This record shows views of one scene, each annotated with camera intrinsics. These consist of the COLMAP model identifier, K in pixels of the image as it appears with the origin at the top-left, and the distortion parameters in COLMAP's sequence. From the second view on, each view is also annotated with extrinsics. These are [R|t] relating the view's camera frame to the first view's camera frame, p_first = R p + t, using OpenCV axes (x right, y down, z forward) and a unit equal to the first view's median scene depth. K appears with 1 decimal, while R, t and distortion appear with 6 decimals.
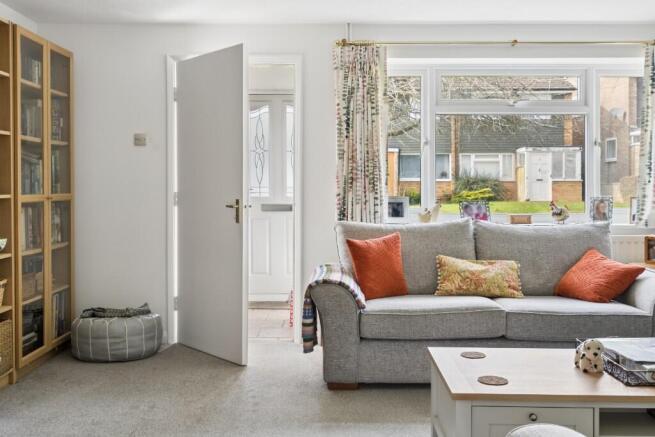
lens RADIAL K [[644.8, 0, 326.0], [0, 644.8, 215.3], [0, 0, 1]] dist [0.003580, 0.000000]
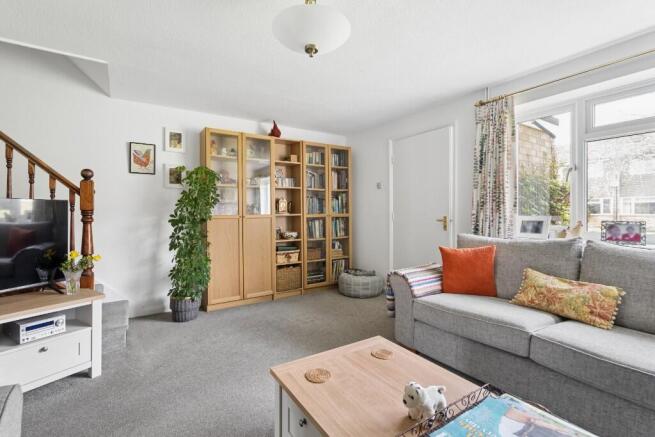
lens RADIAL K [[302.8, 0, 327.1], [0, 302.8, 217.4], [0, 0, 1]] dist [-0.001833, -0.000280]
pose [[0.547037, 0.011754, -0.837026, 0.390536], [-0.027547, 0.999613, -0.003966, -0.014367], [0.836655, 0.025227, 0.547149, 0.382367]]
